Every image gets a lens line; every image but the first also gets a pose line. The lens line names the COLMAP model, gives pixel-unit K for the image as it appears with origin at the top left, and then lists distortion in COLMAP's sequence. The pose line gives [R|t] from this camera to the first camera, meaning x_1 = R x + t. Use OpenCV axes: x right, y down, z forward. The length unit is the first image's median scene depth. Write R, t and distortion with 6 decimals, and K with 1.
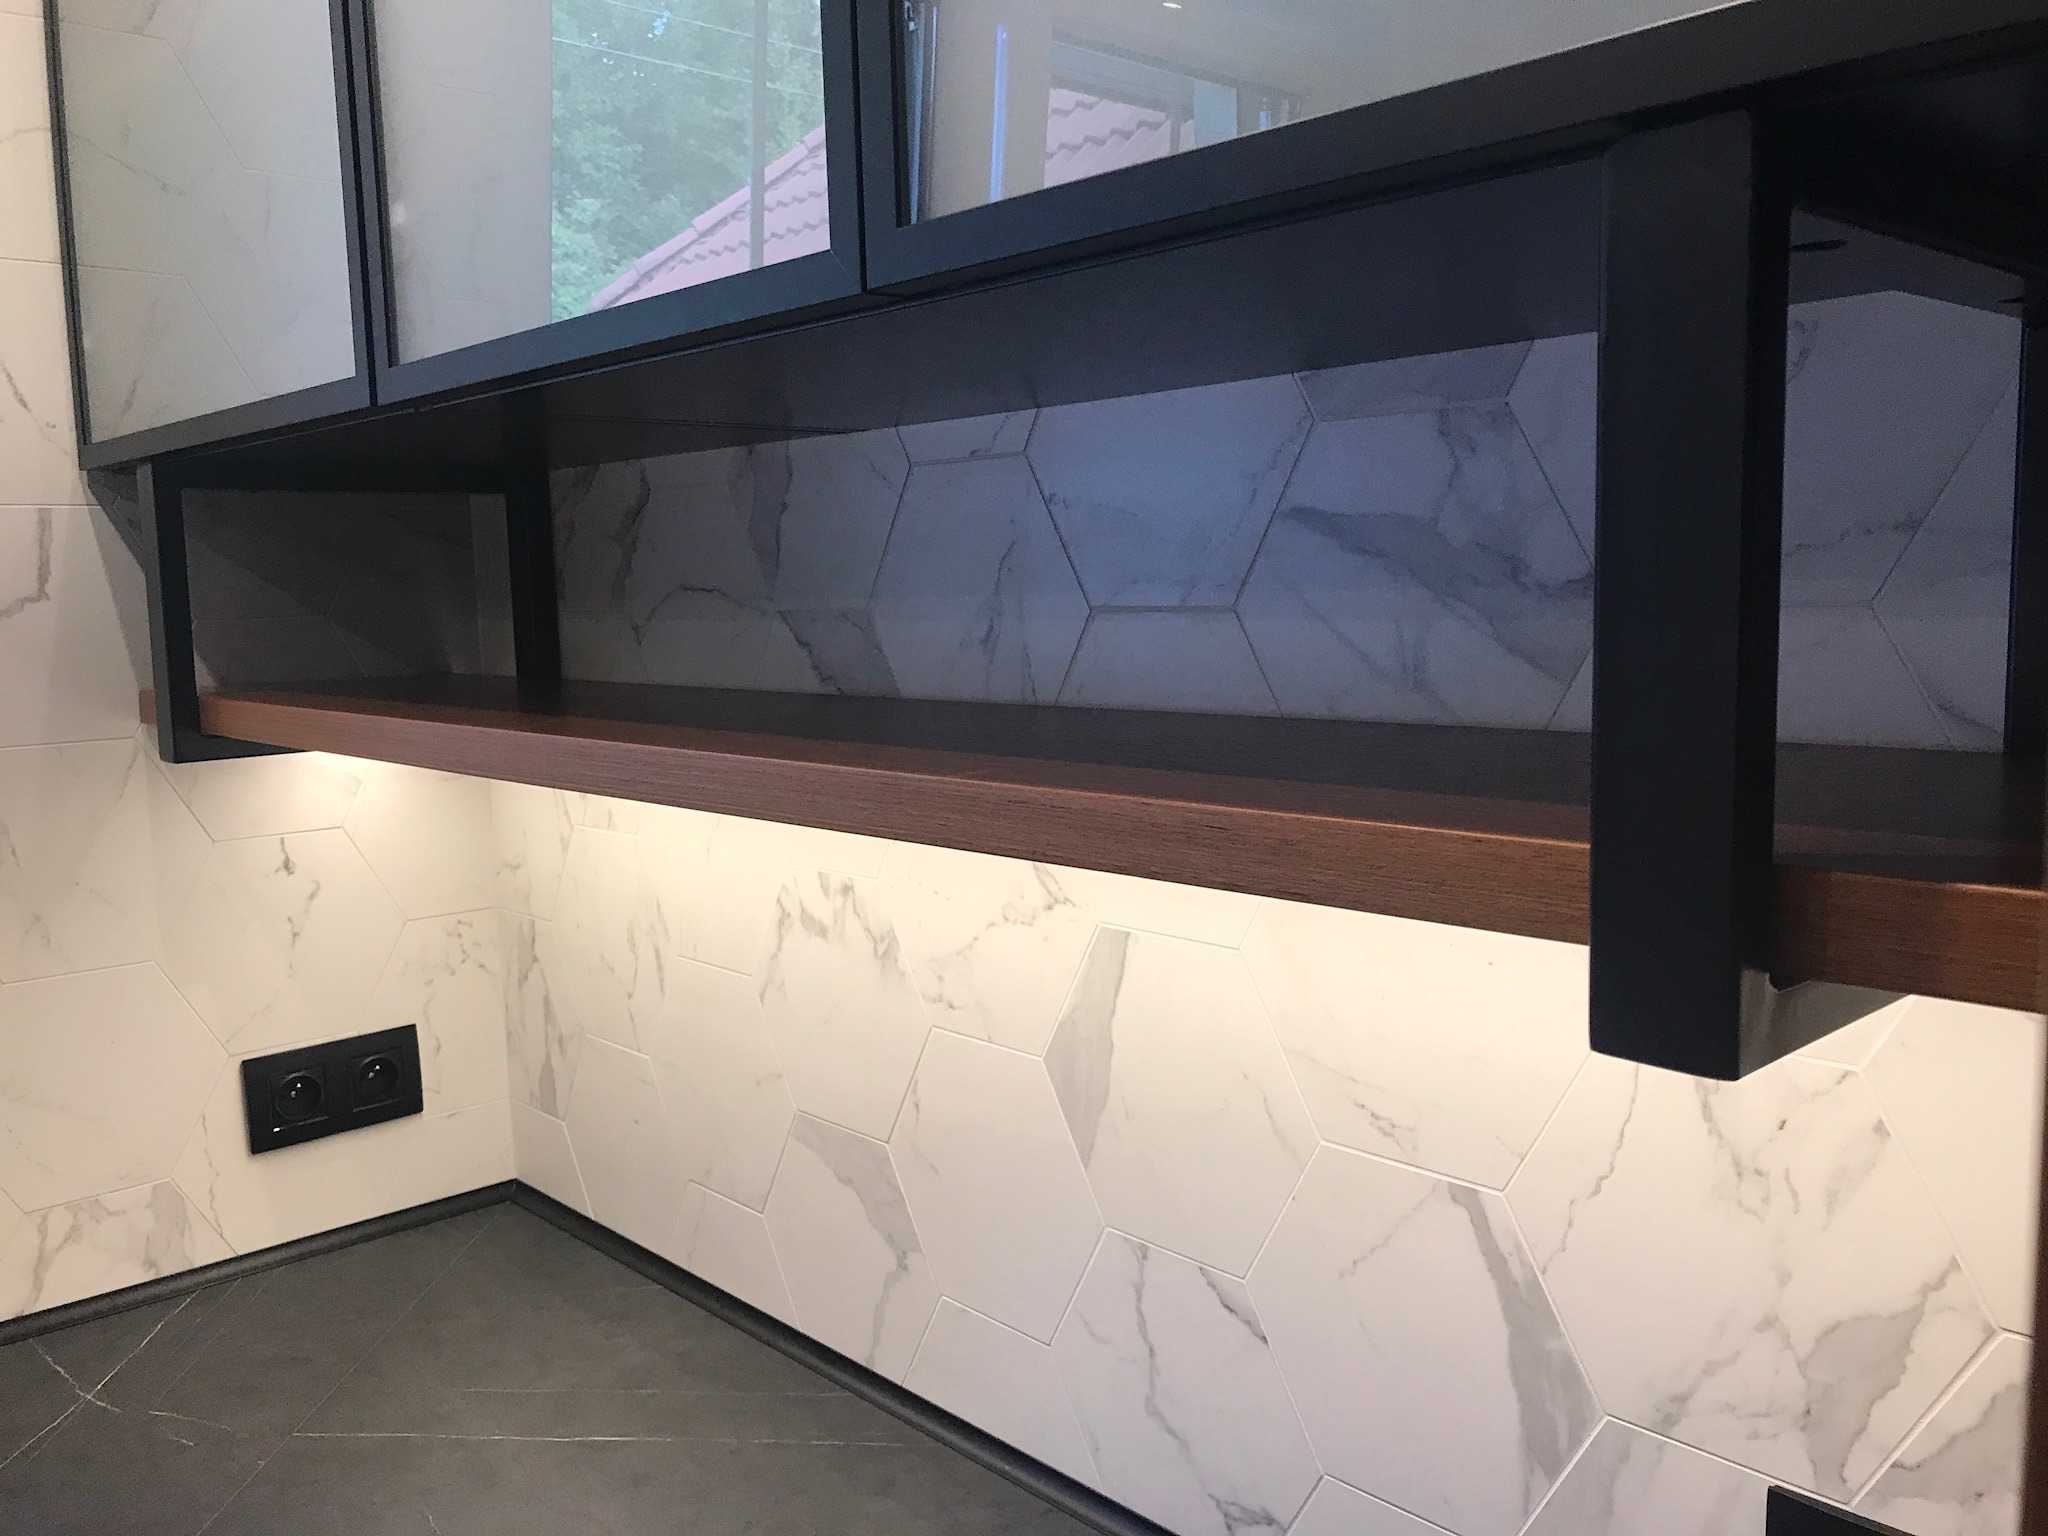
lens RADIAL K [[1667.2, 0, 1036.6], [0, 1667.2, 758.9], [0, 0, 1]] dist [0.045041, -0.069653]
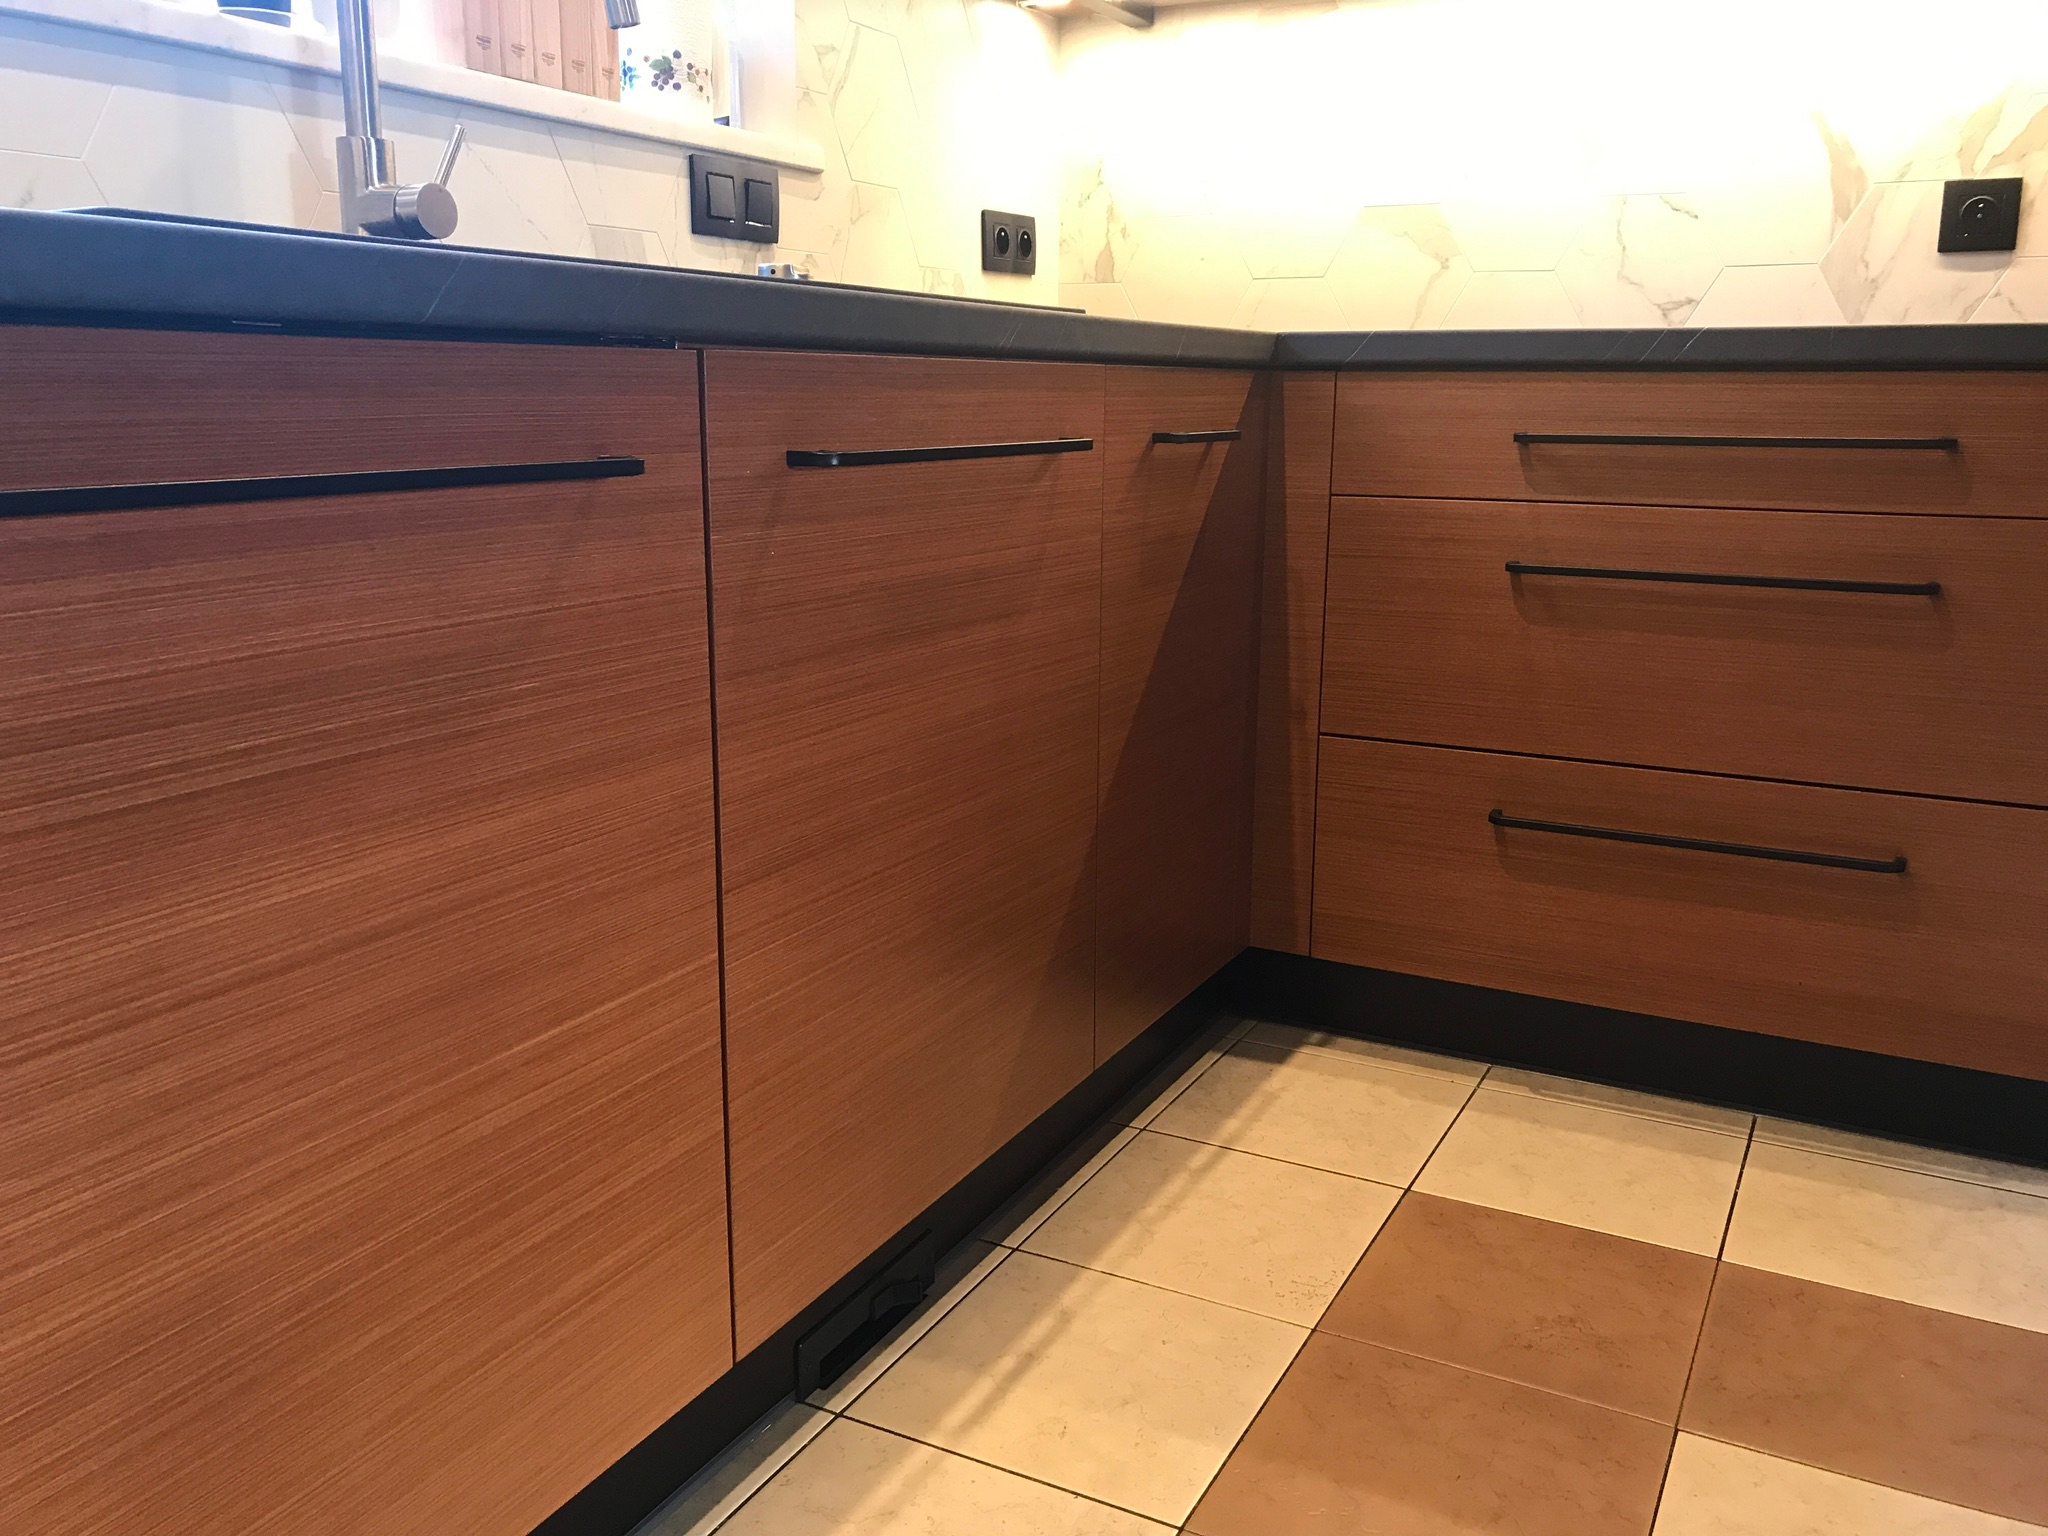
lens RADIAL K [[1667.2, 0, 1020.1], [0, 1667.2, 750.8], [0, 0, 1]] dist [0.045041, -0.069653]
pose [[0.945531, -0.037282, 0.323389, -1.189036], [0.005156, 0.995011, 0.099635, 0.654370], [-0.325490, -0.092540, 0.941006, -0.745784]]
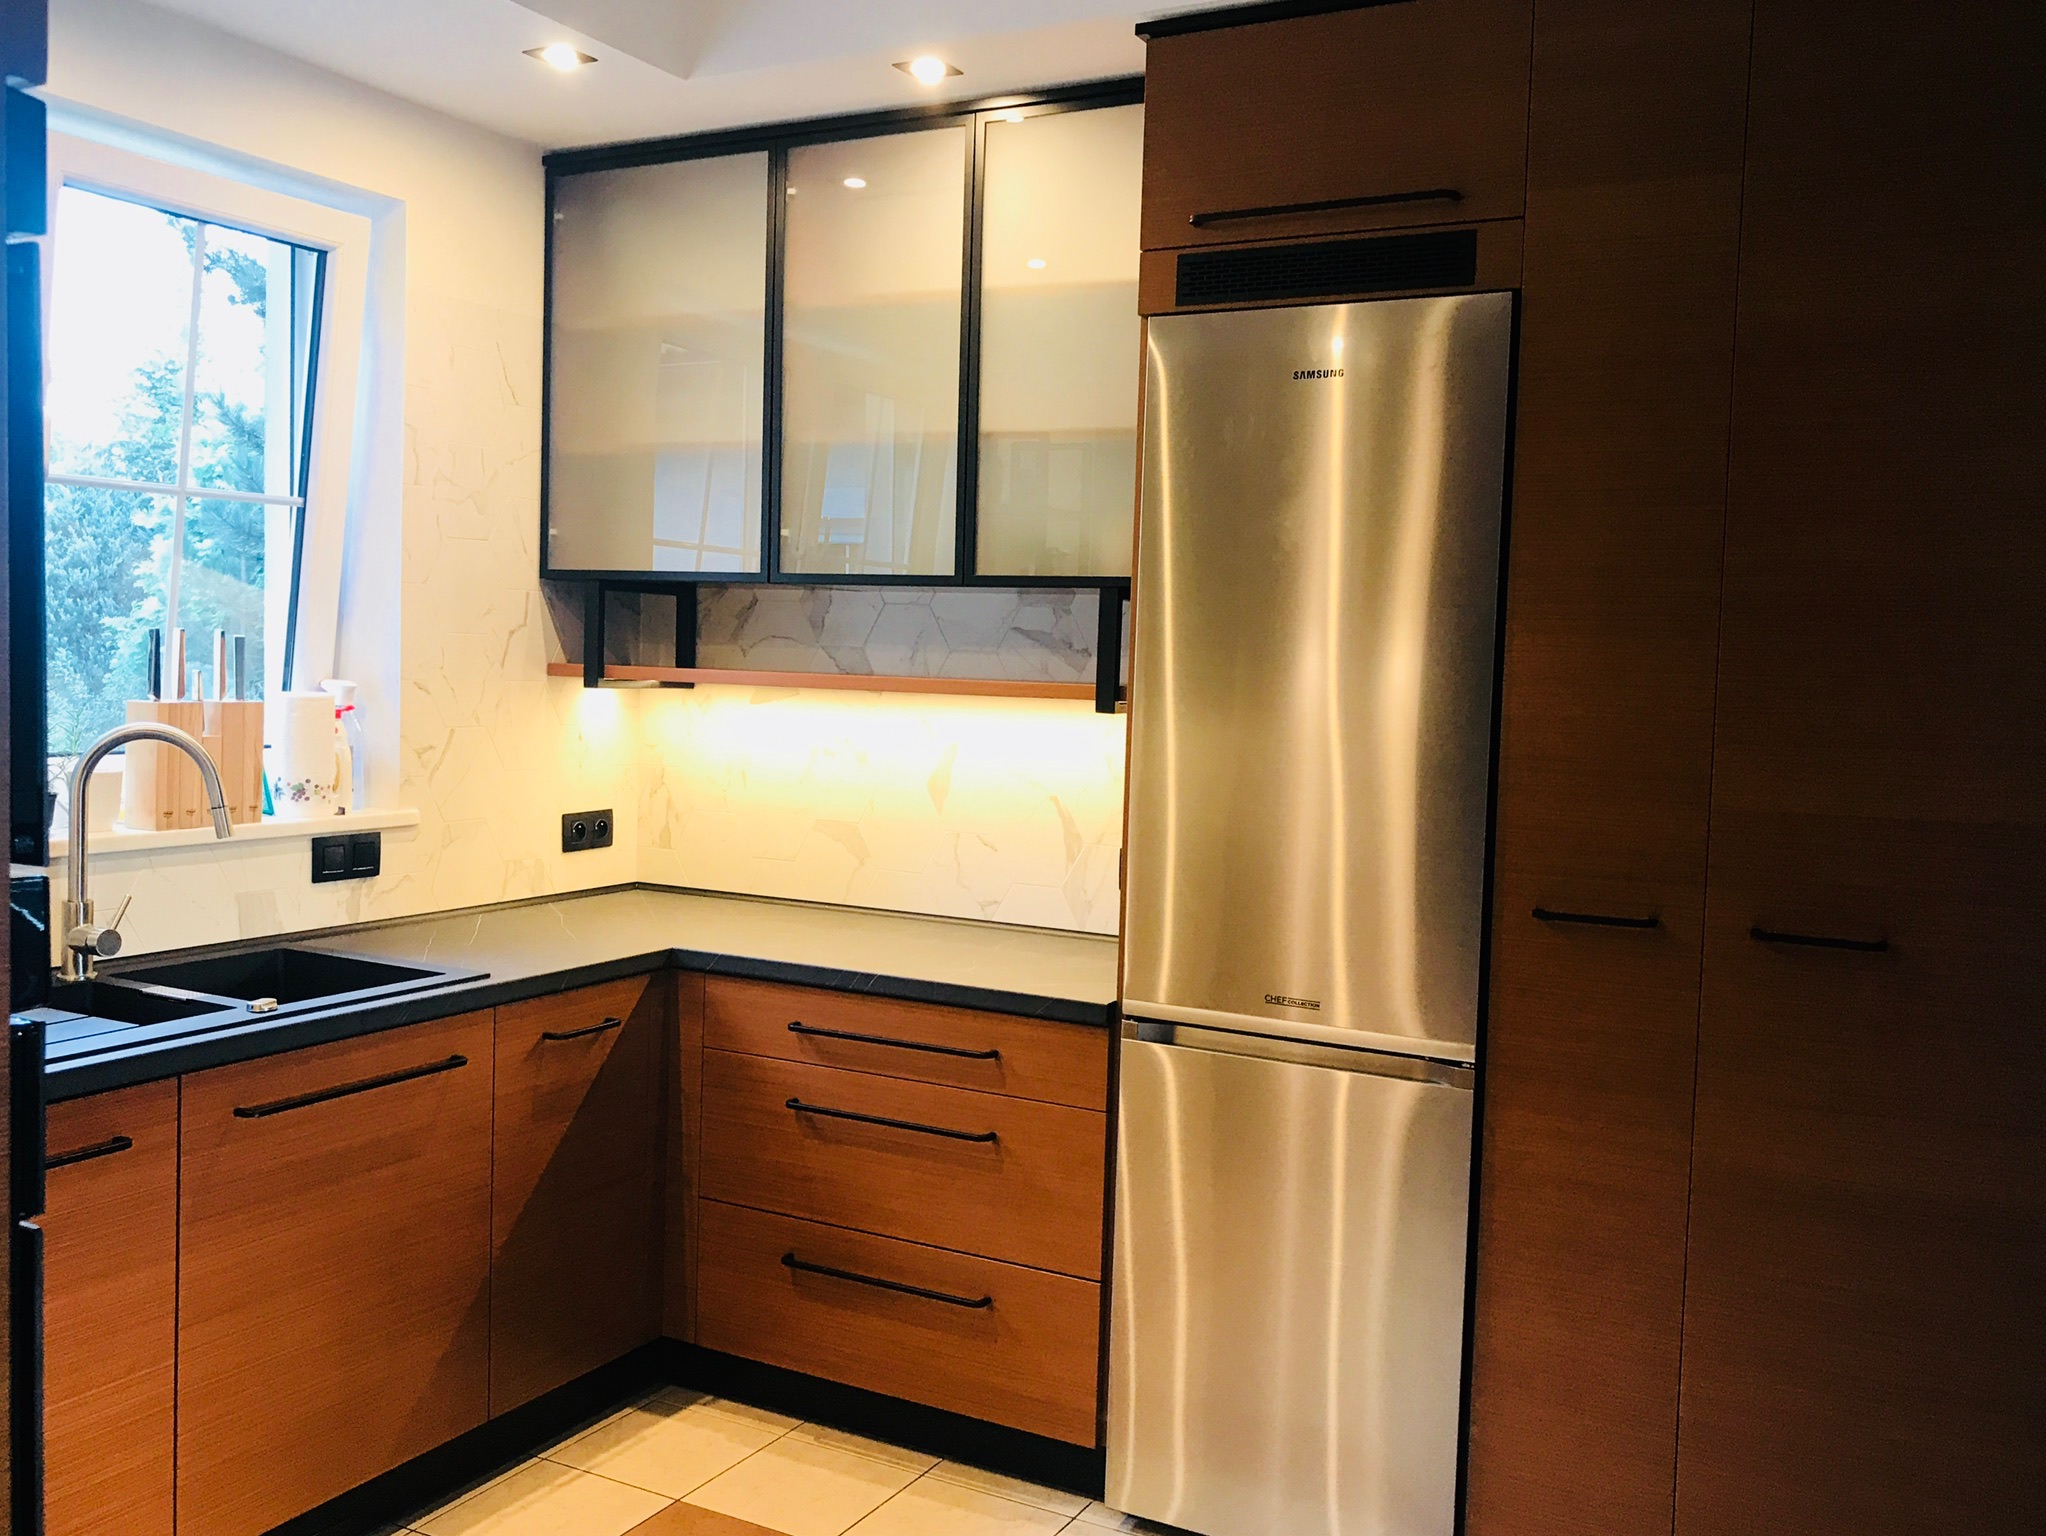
lens RADIAL K [[1809.7, 0, 1024.6], [0, 1809.7, 753.7], [0, 0, 1]] dist [0.047692, -0.072854]
pose [[0.944139, 0.038007, 0.327347, -0.850272], [-0.021023, 0.998250, -0.055268, 0.269406], [-0.328875, 0.045299, 0.943286, -2.117699]]
